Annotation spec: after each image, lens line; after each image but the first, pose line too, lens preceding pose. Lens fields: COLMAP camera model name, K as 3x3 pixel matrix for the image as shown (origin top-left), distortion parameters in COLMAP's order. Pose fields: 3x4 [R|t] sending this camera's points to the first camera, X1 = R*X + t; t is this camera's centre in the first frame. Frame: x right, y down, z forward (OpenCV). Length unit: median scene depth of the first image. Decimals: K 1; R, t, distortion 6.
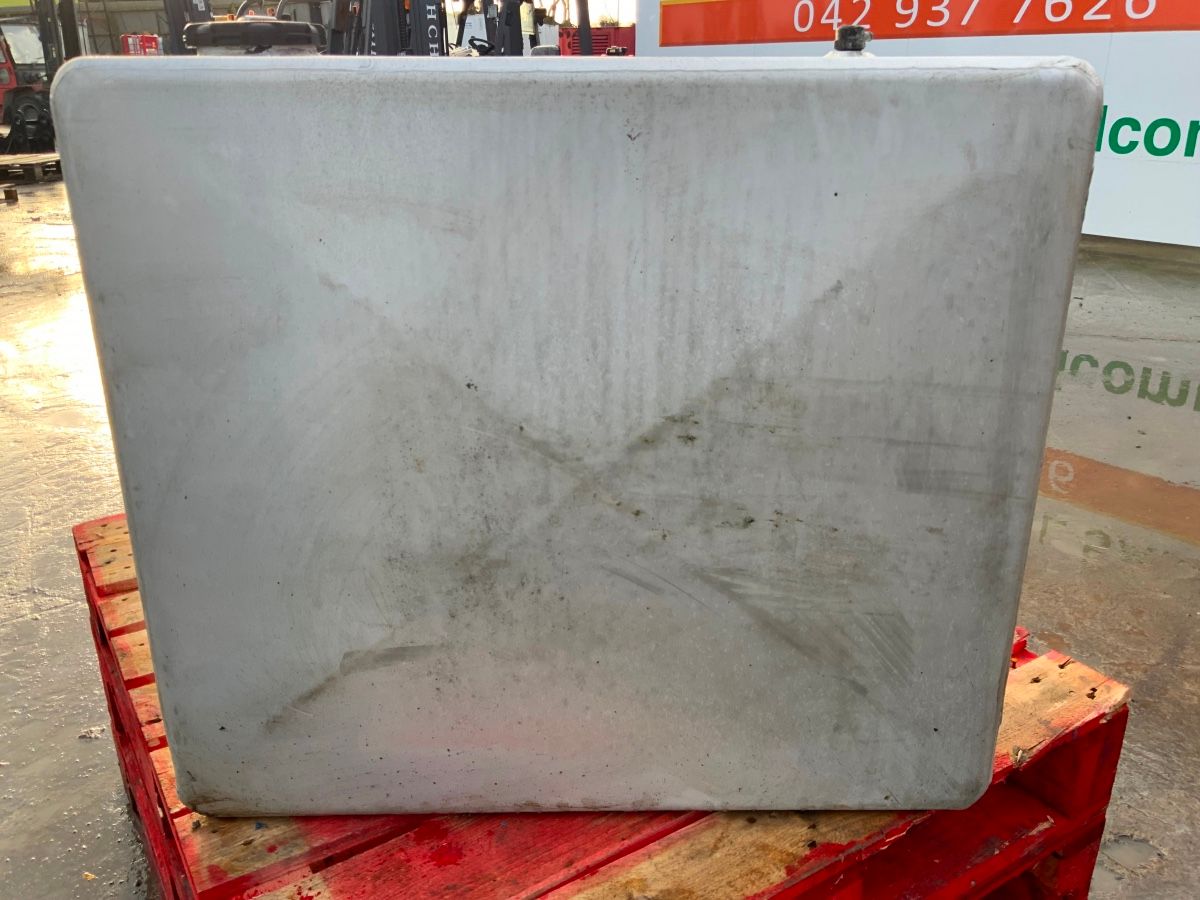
lens RADIAL K [[1003.3, 0, 569.6], [0, 1003.3, 453.9], [0, 0, 1]] dist [0.092502, -0.155188]
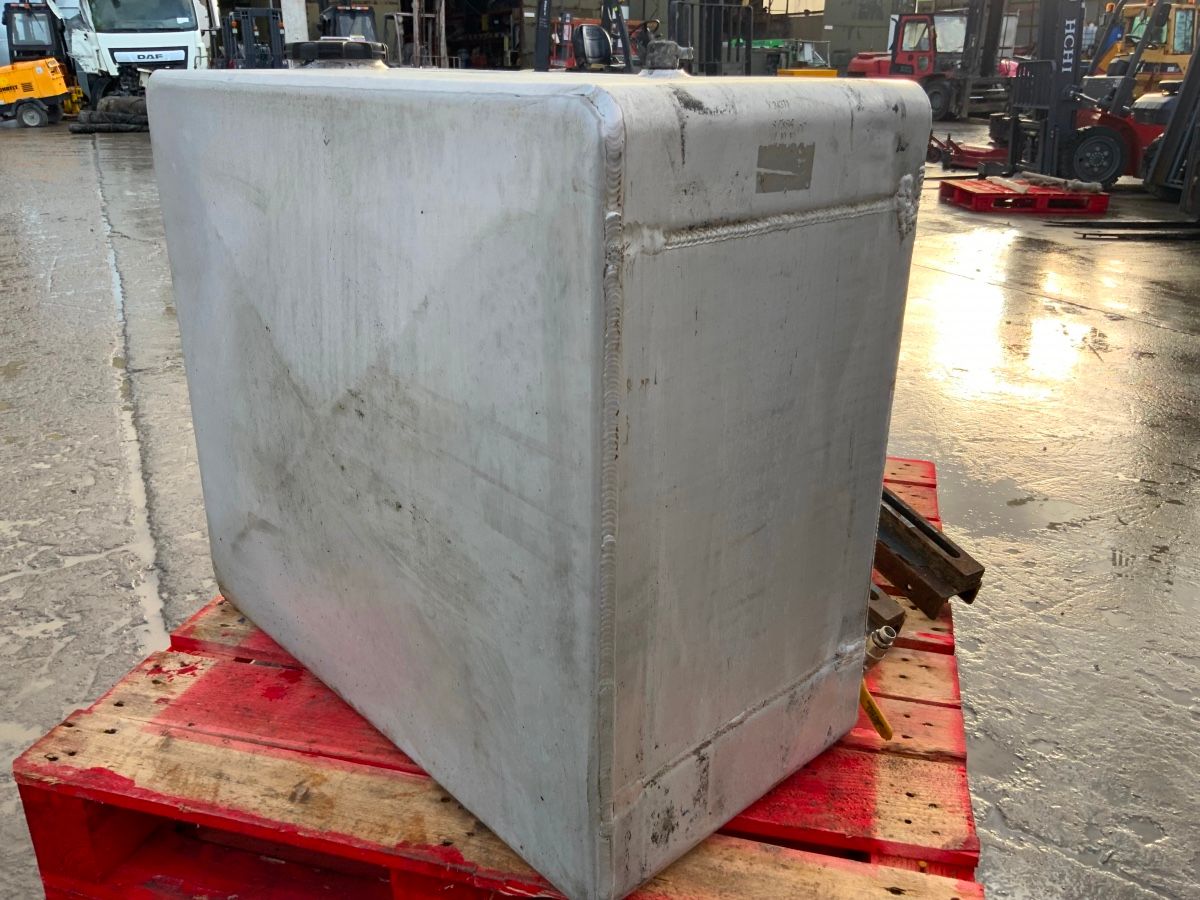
lens RADIAL K [[1000.9, 0, 605.5], [0, 1000.9, 453.3], [0, 0, 1]] dist [0.123686, -0.284642]
pose [[0.666629, 0.275505, -0.692606, 1.093978], [-0.267467, 0.955719, 0.122730, -0.184733], [0.695749, 0.103434, 0.710798, 0.396426]]
